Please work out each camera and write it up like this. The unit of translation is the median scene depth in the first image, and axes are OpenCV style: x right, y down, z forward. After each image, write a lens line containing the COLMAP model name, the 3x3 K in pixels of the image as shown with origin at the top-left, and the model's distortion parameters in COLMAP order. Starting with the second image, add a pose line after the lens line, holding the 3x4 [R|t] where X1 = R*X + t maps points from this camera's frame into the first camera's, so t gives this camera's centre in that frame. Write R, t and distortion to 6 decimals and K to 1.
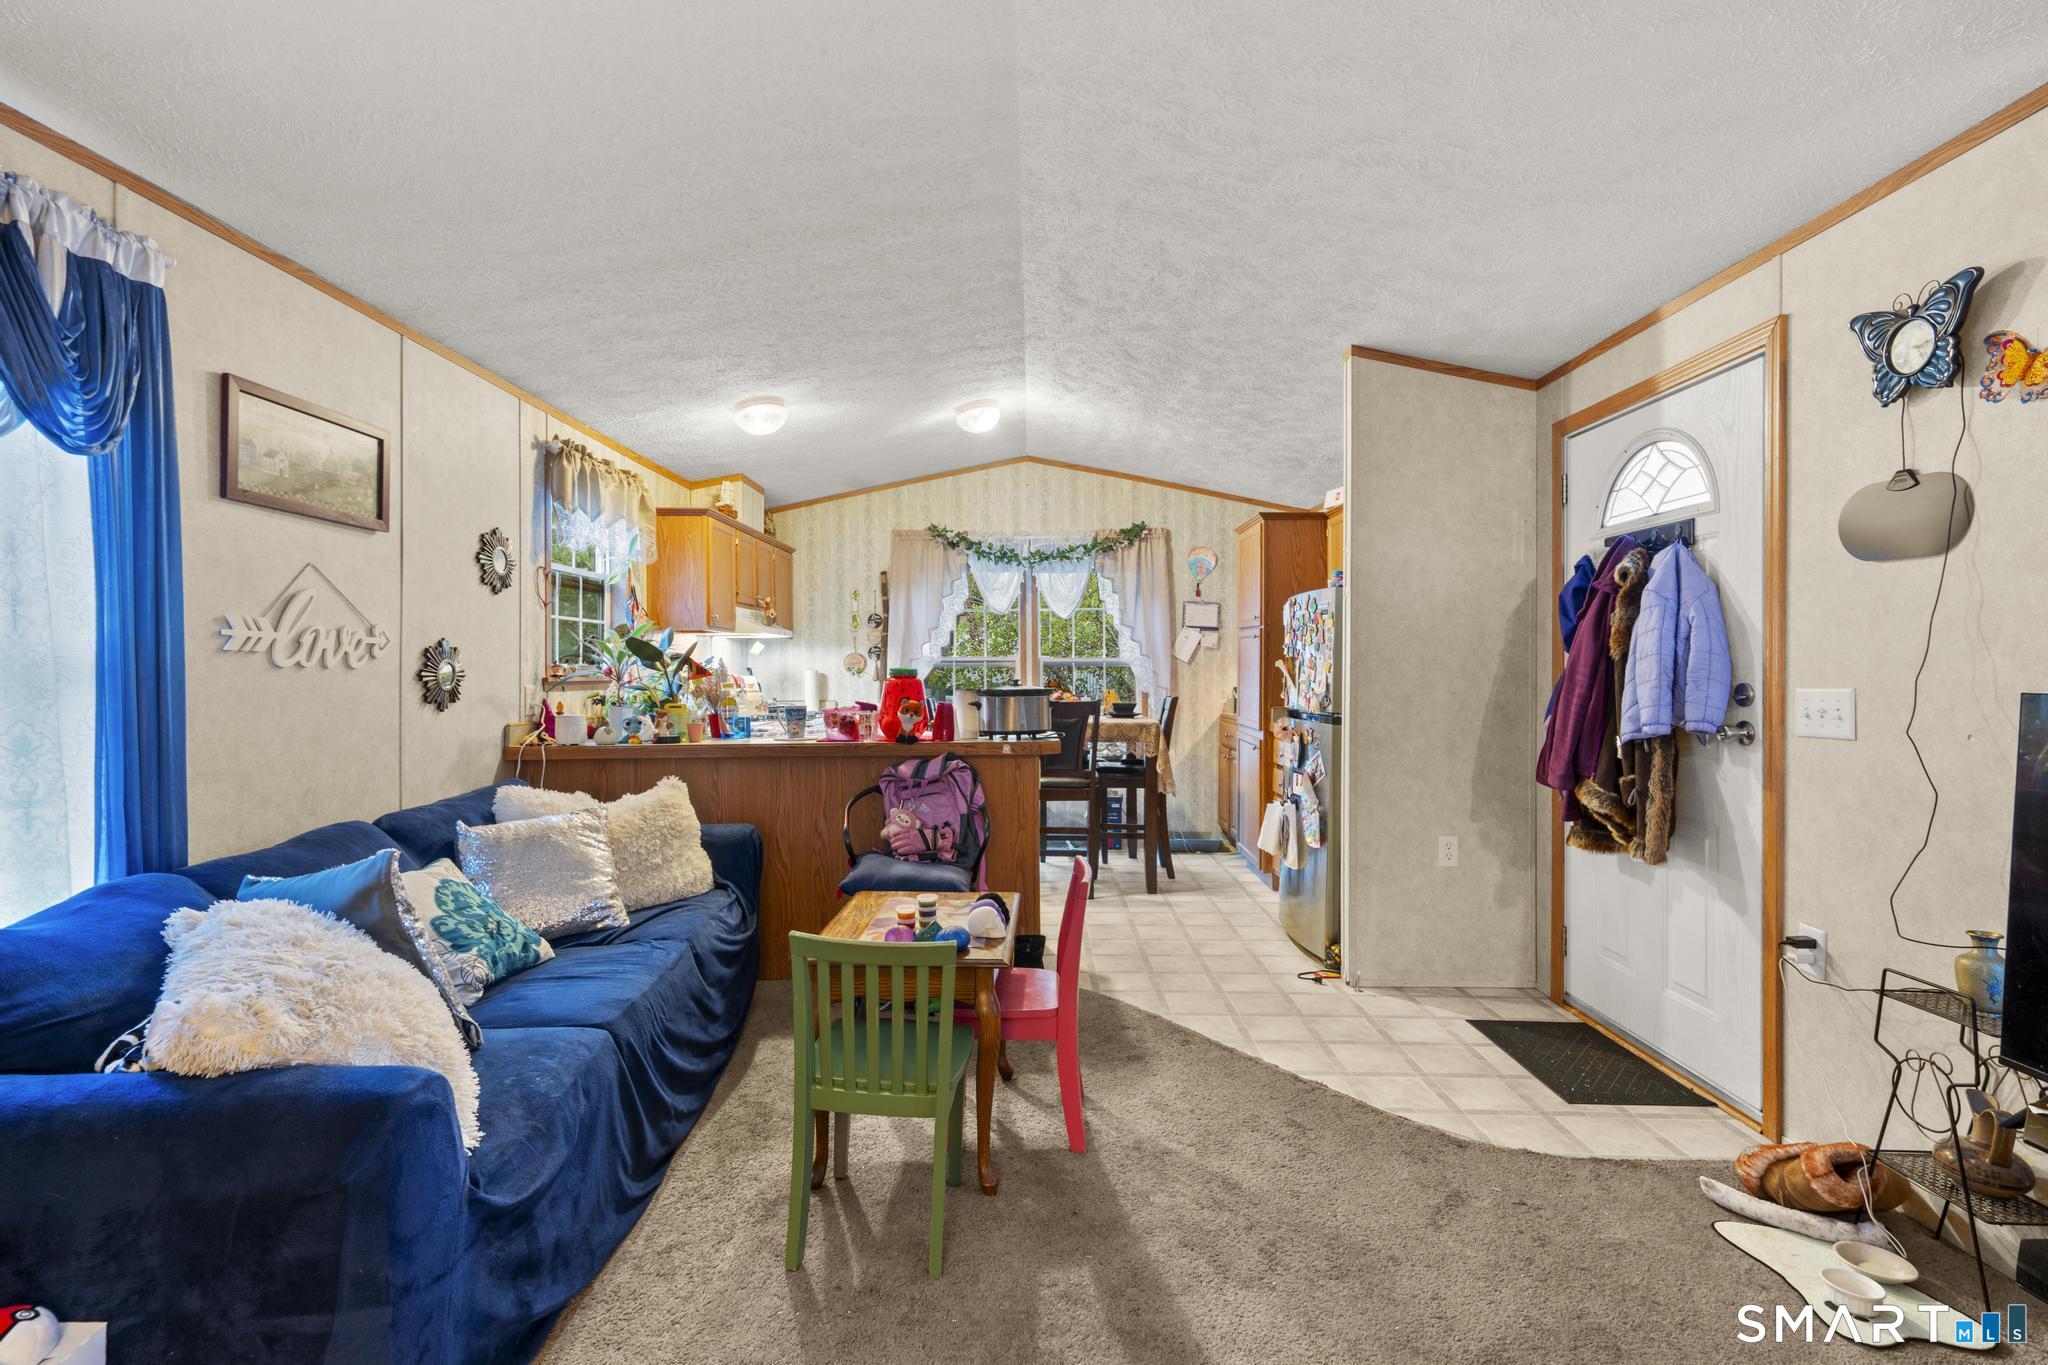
lens RADIAL K [[936.1, 0, 1024.2], [0, 936.1, 676.7], [0, 0, 1]] dist [-0.001090, 0.001670]
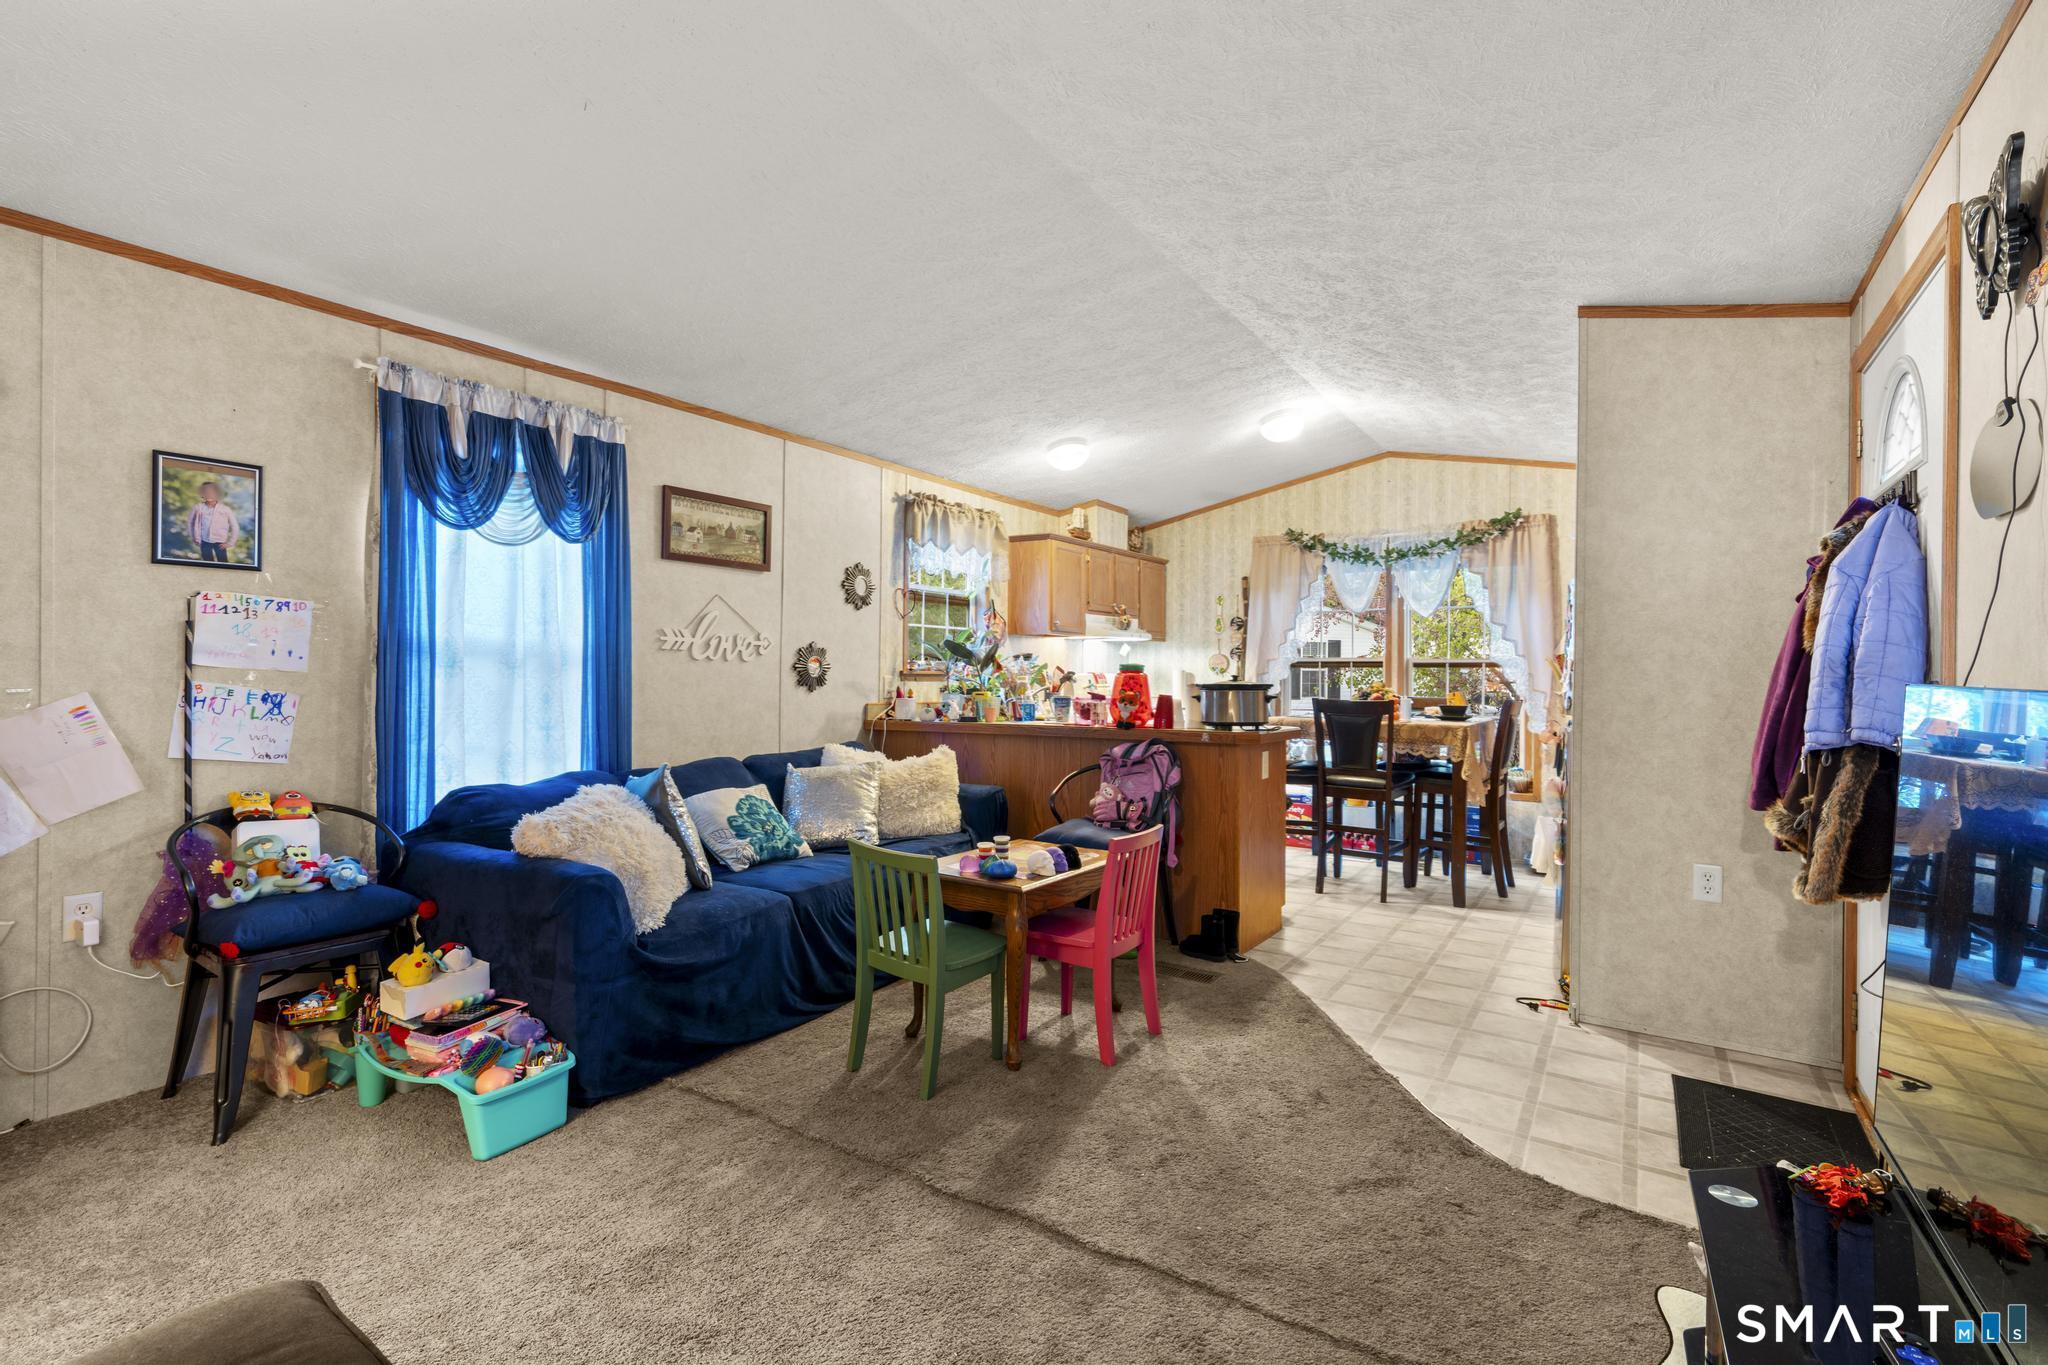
lens RADIAL K [[936.1, 0, 1024.2], [0, 936.1, 676.7], [0, 0, 1]] dist [-0.001090, 0.001670]
pose [[0.841410, 0.010260, -0.540299, 0.389112], [-0.013454, 0.999908, -0.001965, 0.010453], [0.540229, 0.008922, 0.841471, -0.042616]]
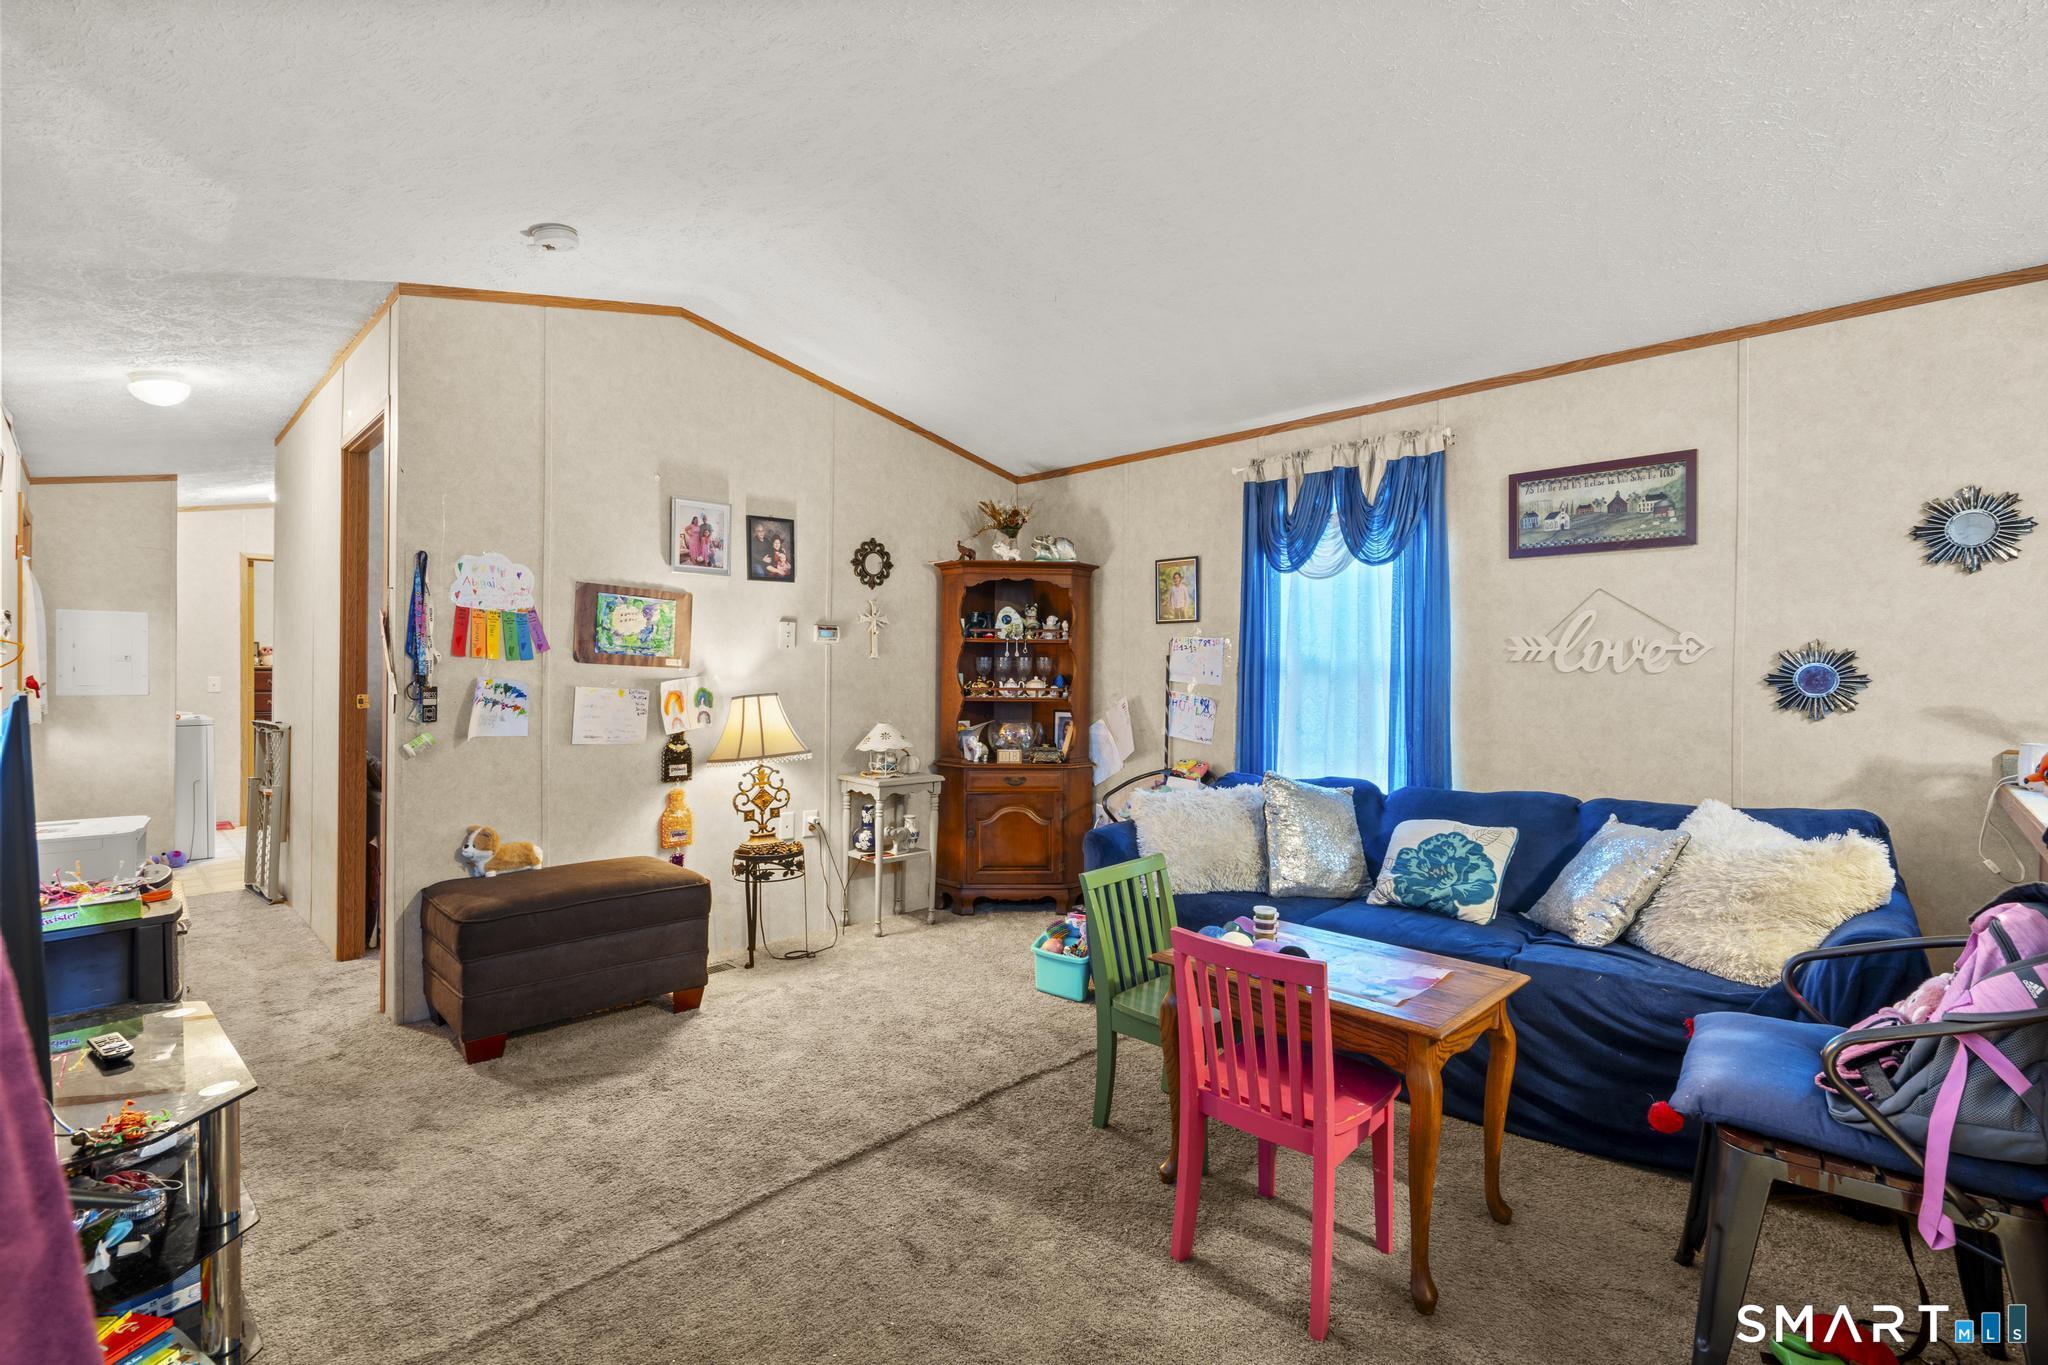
lens RADIAL K [[928.0, 0, 1021.4], [0, 928.0, 674.6], [0, 0, 1]] dist [0.001720, 0.001337]
pose [[-0.691174, 0.001487, -0.722687, 0.481274], [-0.005654, 0.999956, 0.007465, -0.008268], [0.722666, 0.009246, -0.691135, 0.934622]]
